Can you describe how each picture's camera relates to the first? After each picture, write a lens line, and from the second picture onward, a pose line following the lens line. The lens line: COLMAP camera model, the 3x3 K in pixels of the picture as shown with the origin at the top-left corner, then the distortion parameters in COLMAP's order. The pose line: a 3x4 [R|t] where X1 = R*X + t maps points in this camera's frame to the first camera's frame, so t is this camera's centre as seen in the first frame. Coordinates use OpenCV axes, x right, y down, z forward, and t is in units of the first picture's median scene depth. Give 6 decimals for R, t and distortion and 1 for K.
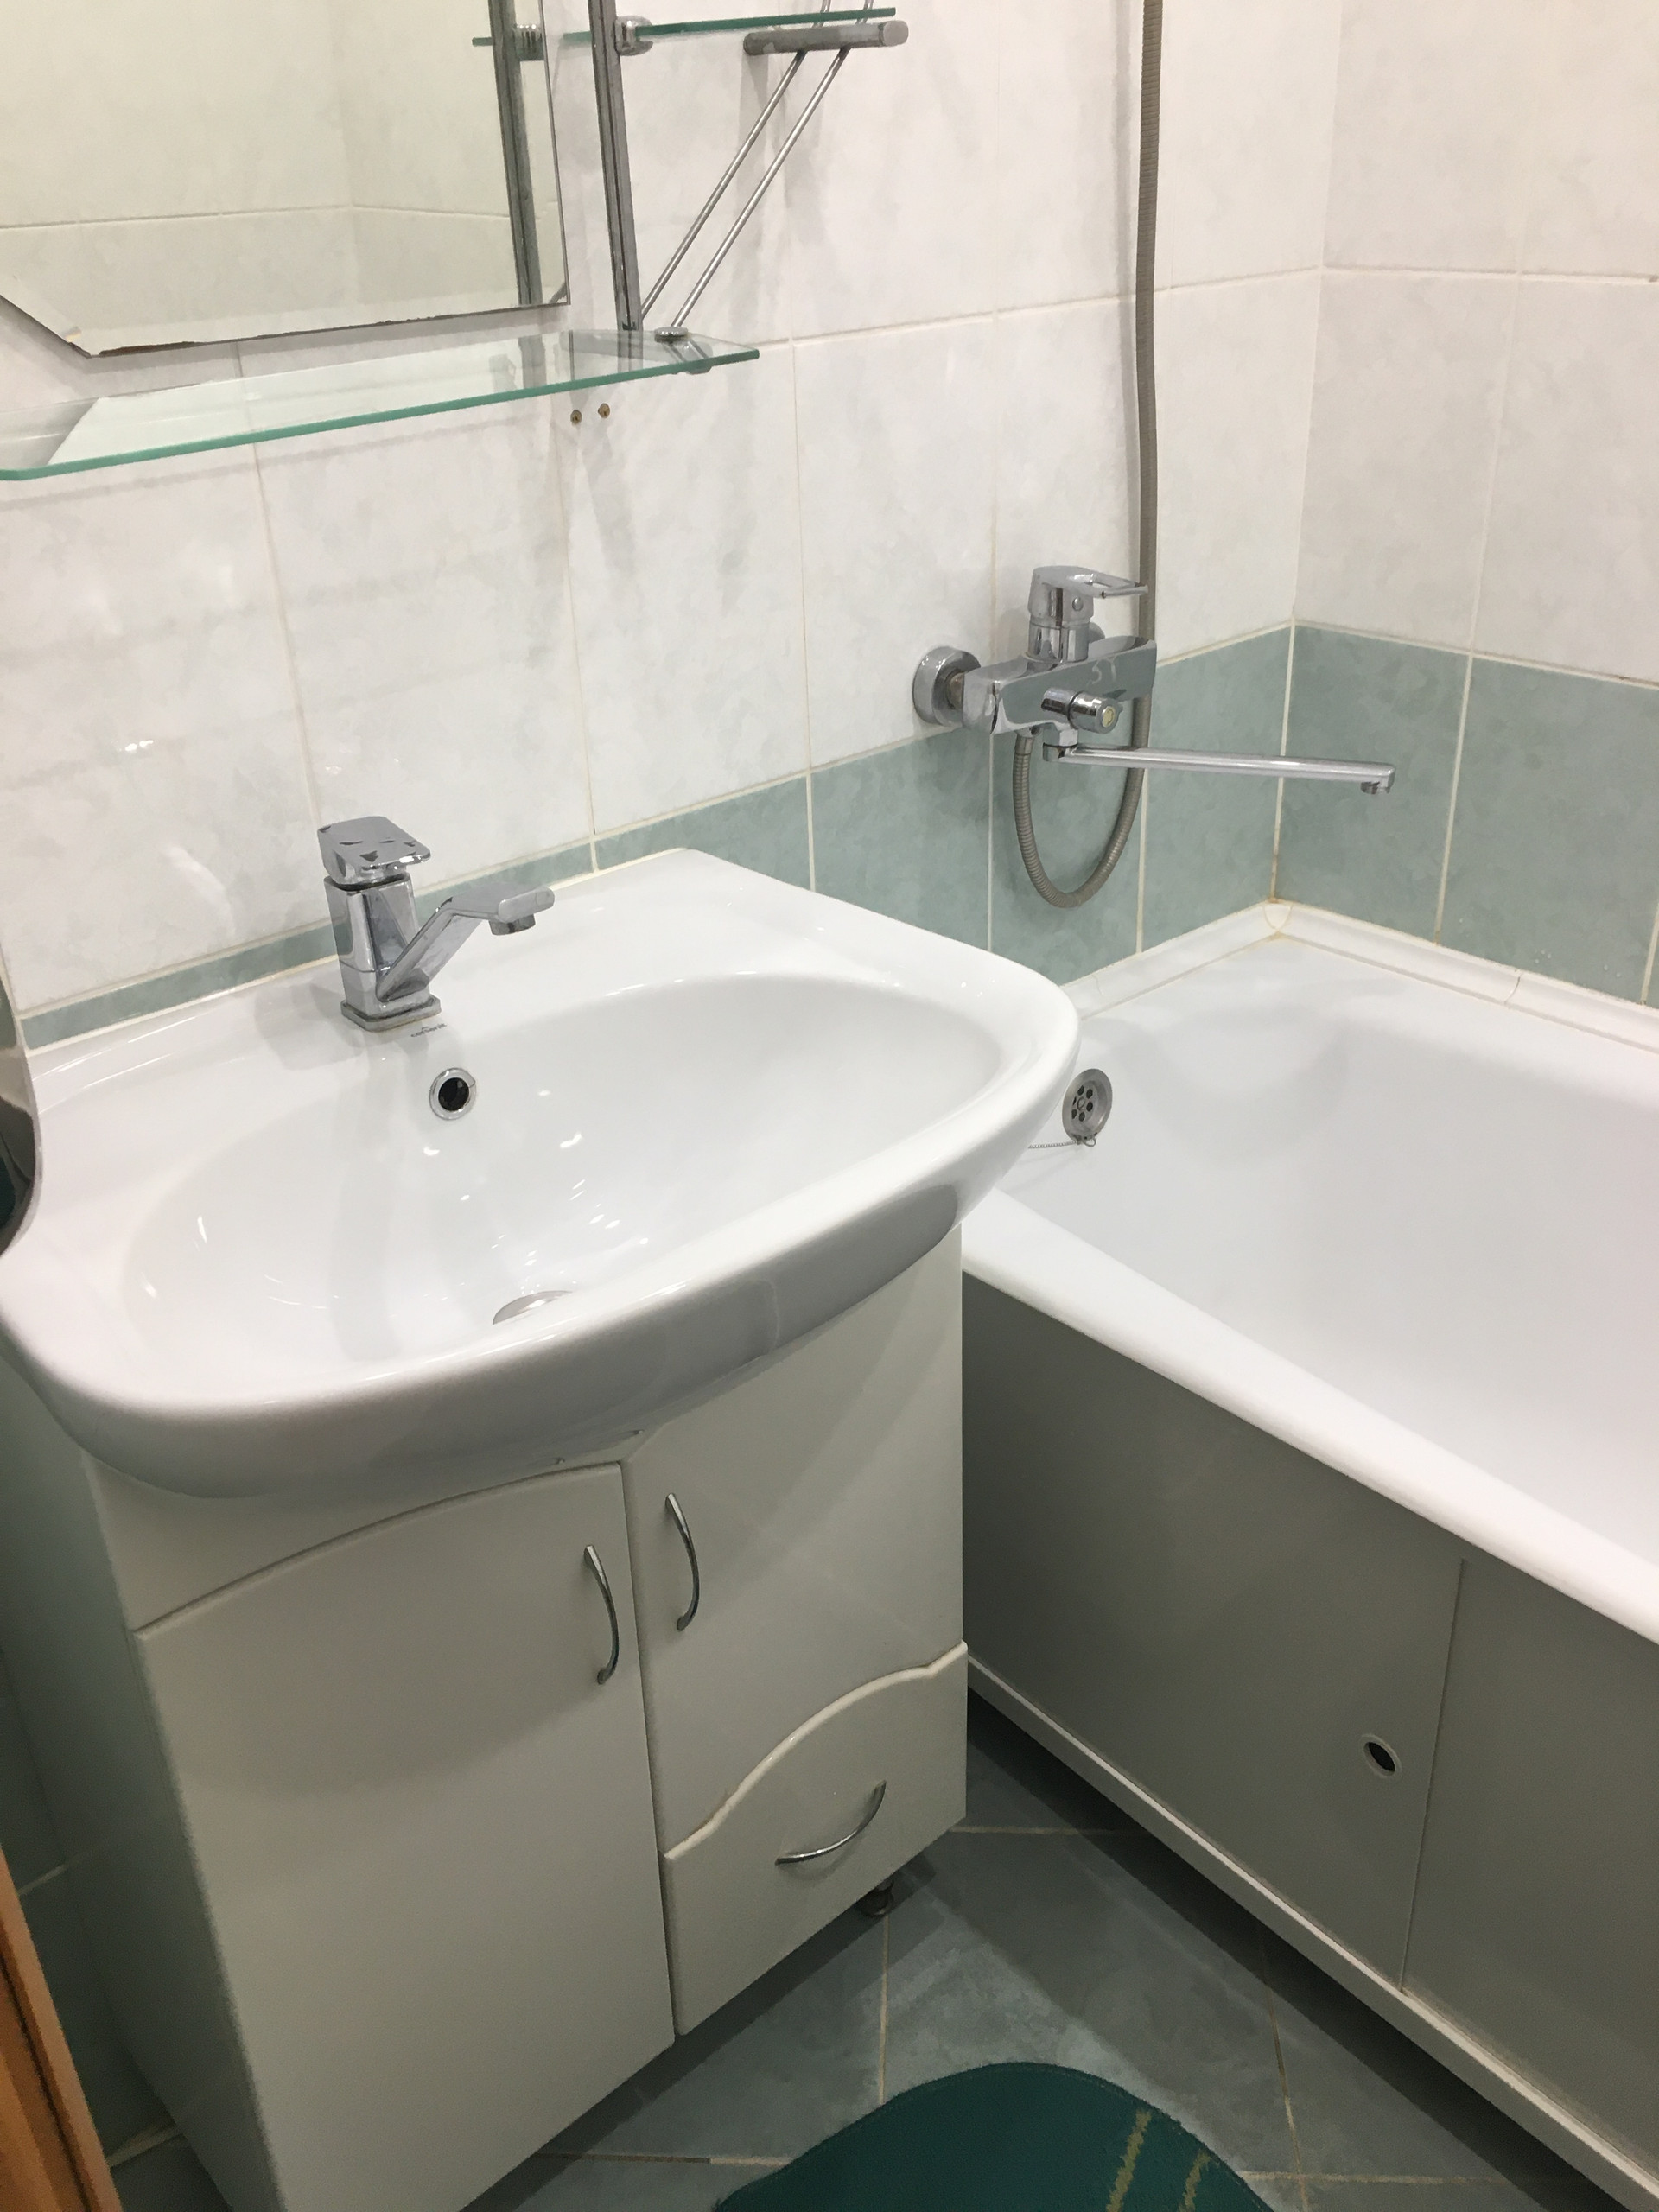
lens RADIAL K [[1886.6, 0, 832.1], [0, 1886.6, 1113.8], [0, 0, 1]] dist [0.058972, -0.065813]
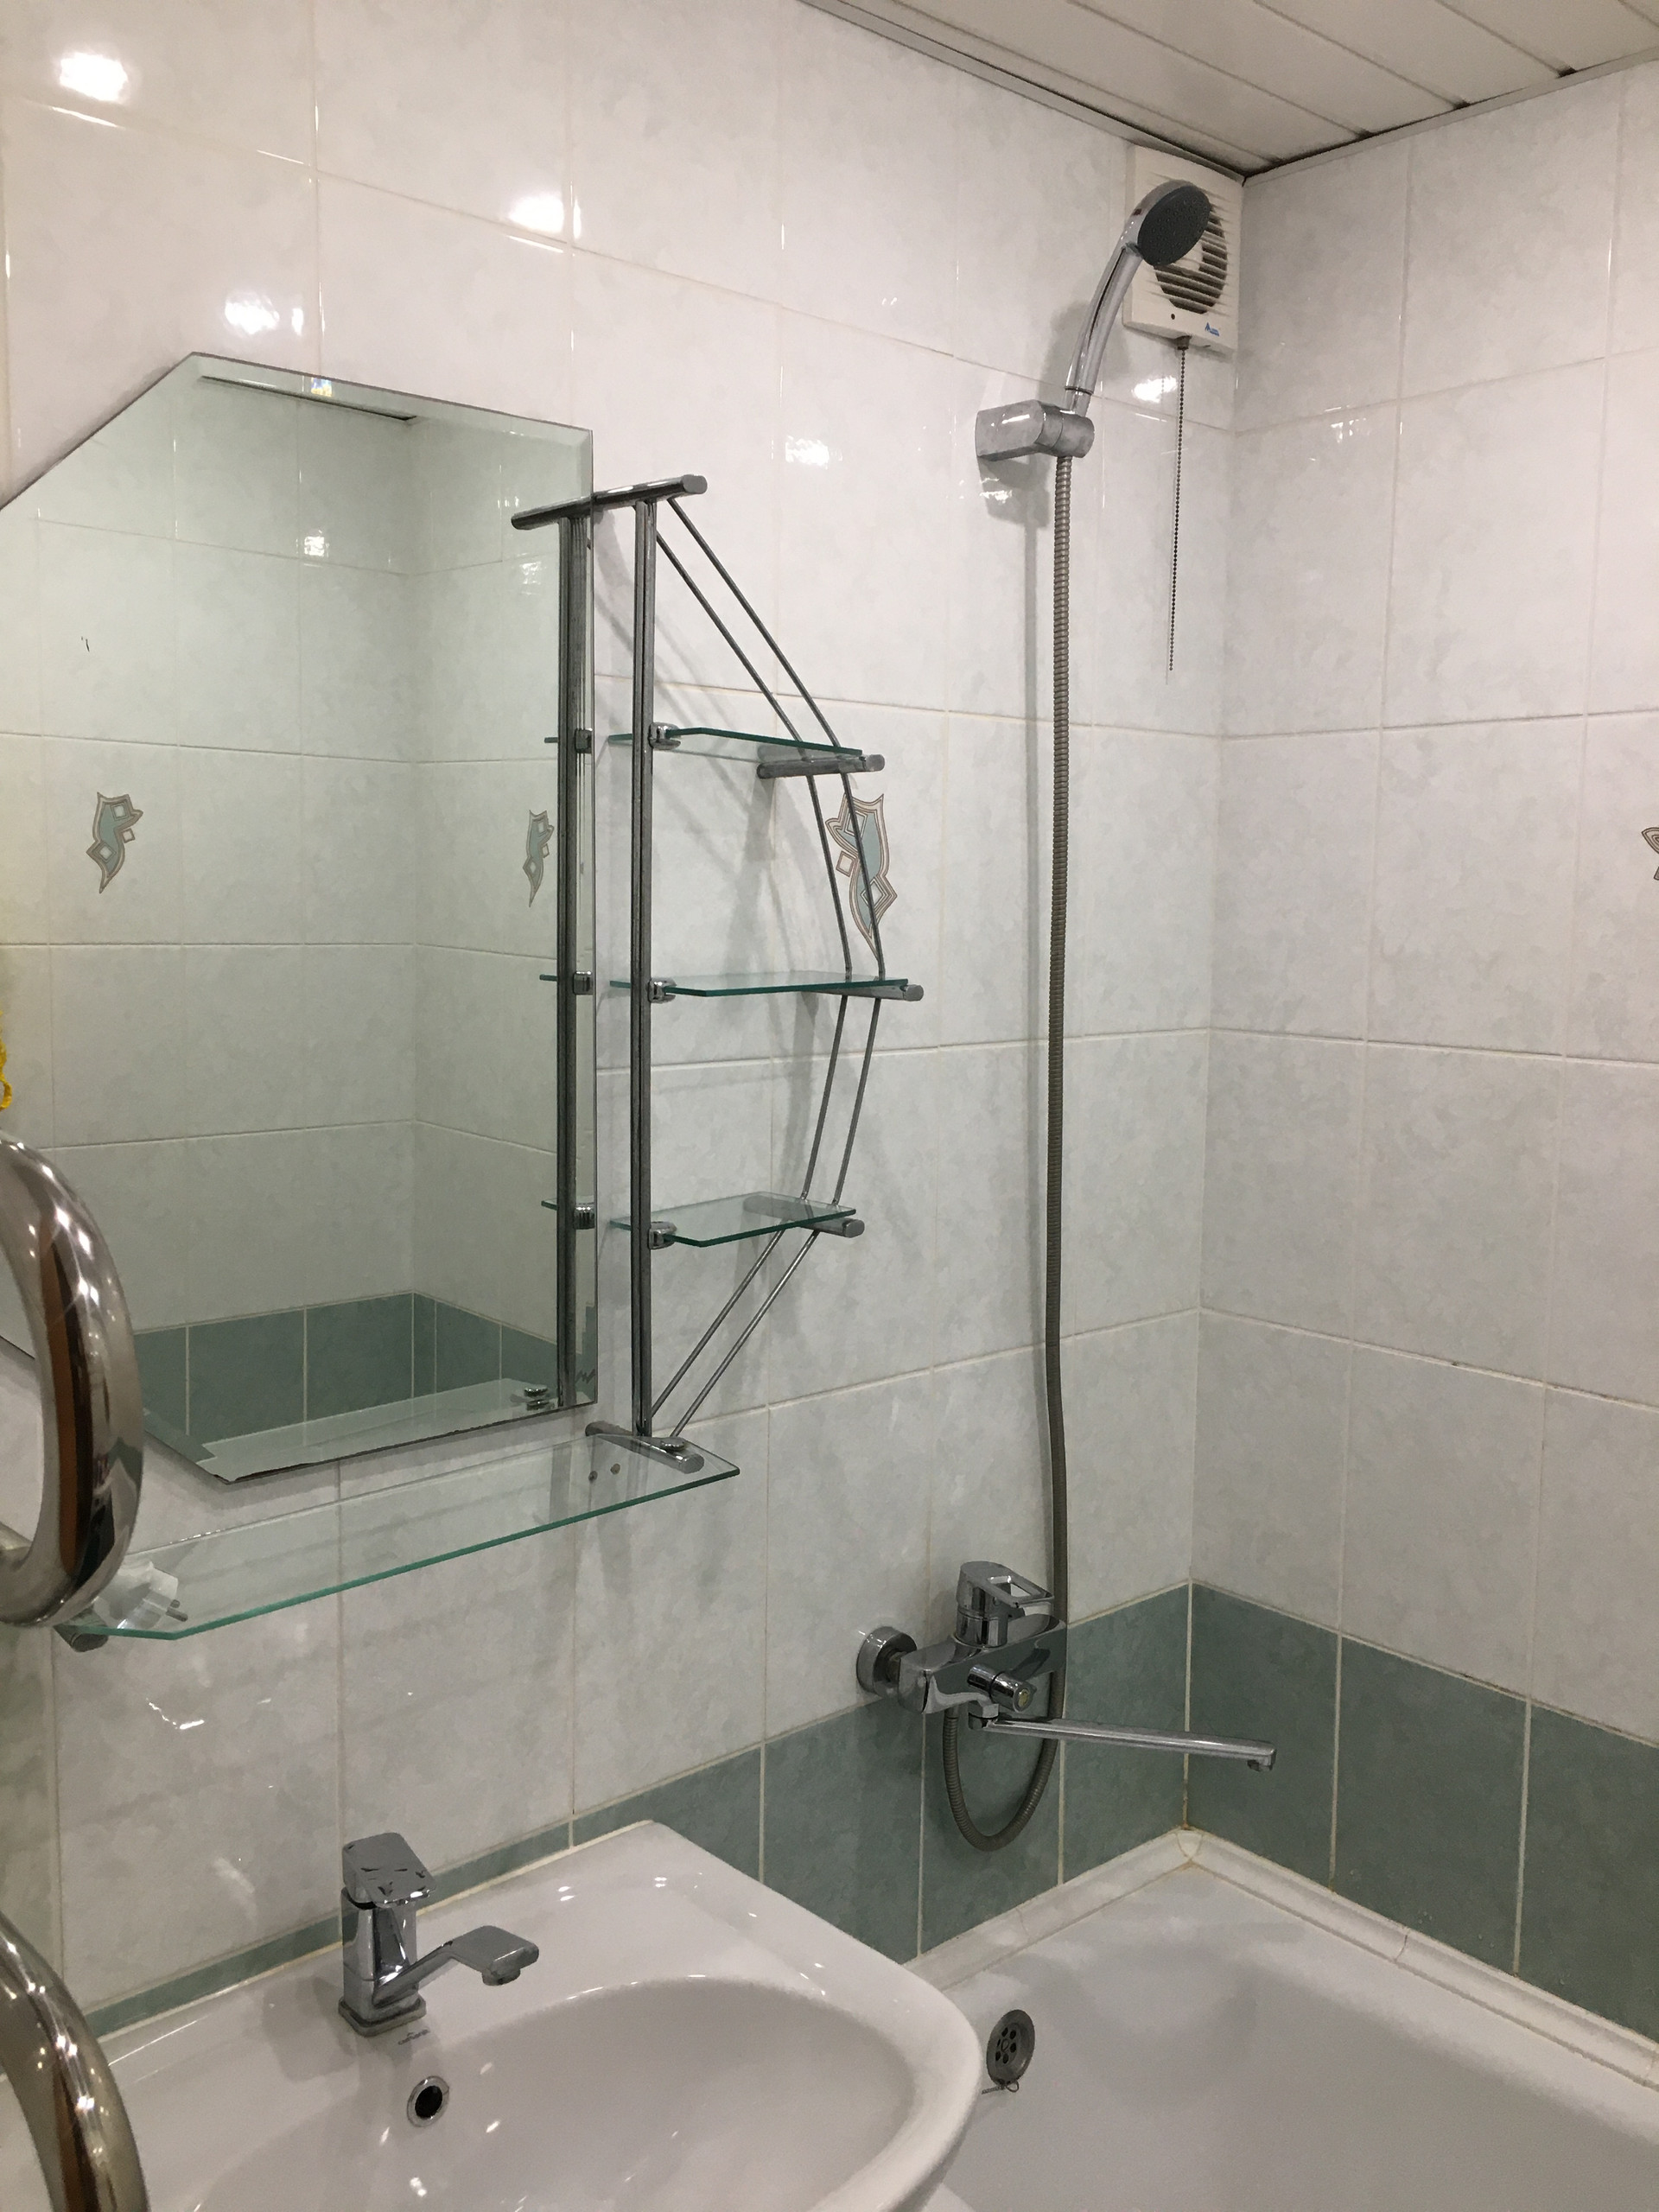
lens RADIAL K [[1886.6, 0, 831.1], [0, 1886.6, 1091.3], [0, 0, 1]] dist [0.058972, -0.065813]
pose [[0.998815, 0.048361, 0.005405, 0.003378], [-0.043123, 0.931118, -0.362160, -0.132651], [-0.022547, 0.361498, 0.932100, -0.223238]]
